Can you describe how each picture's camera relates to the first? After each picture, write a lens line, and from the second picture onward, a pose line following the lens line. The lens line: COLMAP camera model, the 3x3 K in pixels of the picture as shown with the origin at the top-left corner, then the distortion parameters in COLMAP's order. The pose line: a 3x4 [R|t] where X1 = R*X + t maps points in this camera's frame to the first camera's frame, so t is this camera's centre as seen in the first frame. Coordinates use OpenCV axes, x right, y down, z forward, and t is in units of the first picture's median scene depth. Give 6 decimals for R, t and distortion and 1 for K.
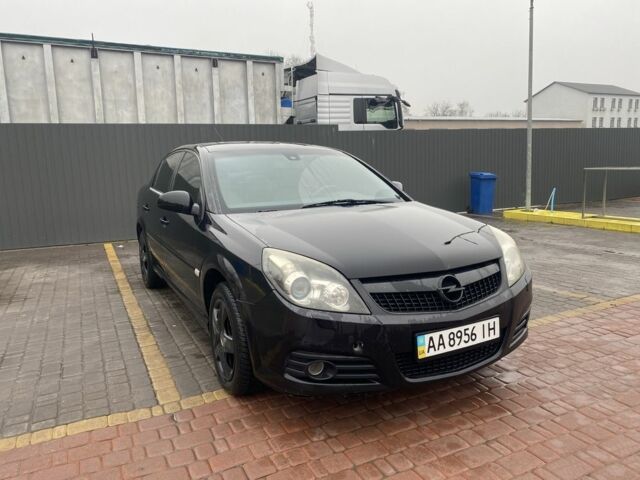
lens RADIAL K [[479.3, 0, 315.6], [0, 479.3, 242.7], [0, 0, 1]] dist [0.028483, -0.025224]
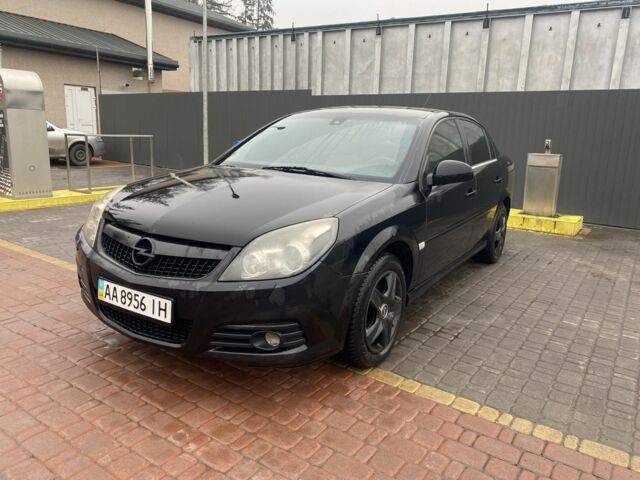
lens RADIAL K [[479.3, 0, 325.7], [0, 479.3, 236.1], [0, 0, 1]] dist [0.028483, -0.025224]
pose [[0.503289, 0.231704, -0.832474, 0.343655], [-0.196557, 0.968823, 0.150822, -0.042177], [0.841466, 0.087721, 0.533142, 0.210508]]
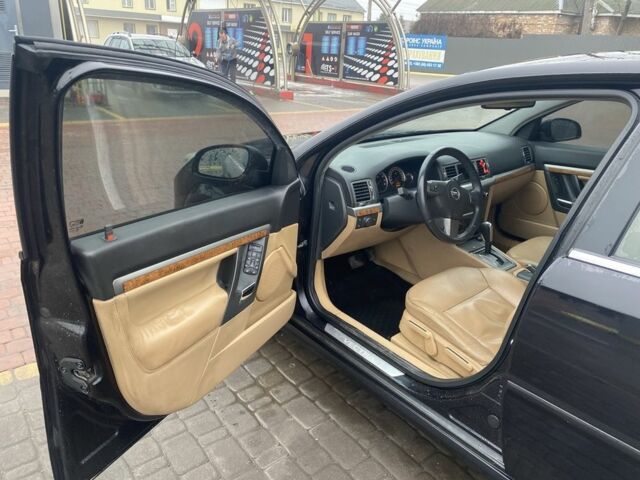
lens RADIAL K [[479.3, 0, 316.4], [0, 479.3, 236.8], [0, 0, 1]] dist [0.028483, -0.025224]
pose [[-0.977040, 0.064466, -0.203071, 0.100881], [-0.051085, 0.854440, 0.517032, -0.134038], [0.206843, 0.515534, -0.831529, 0.685210]]
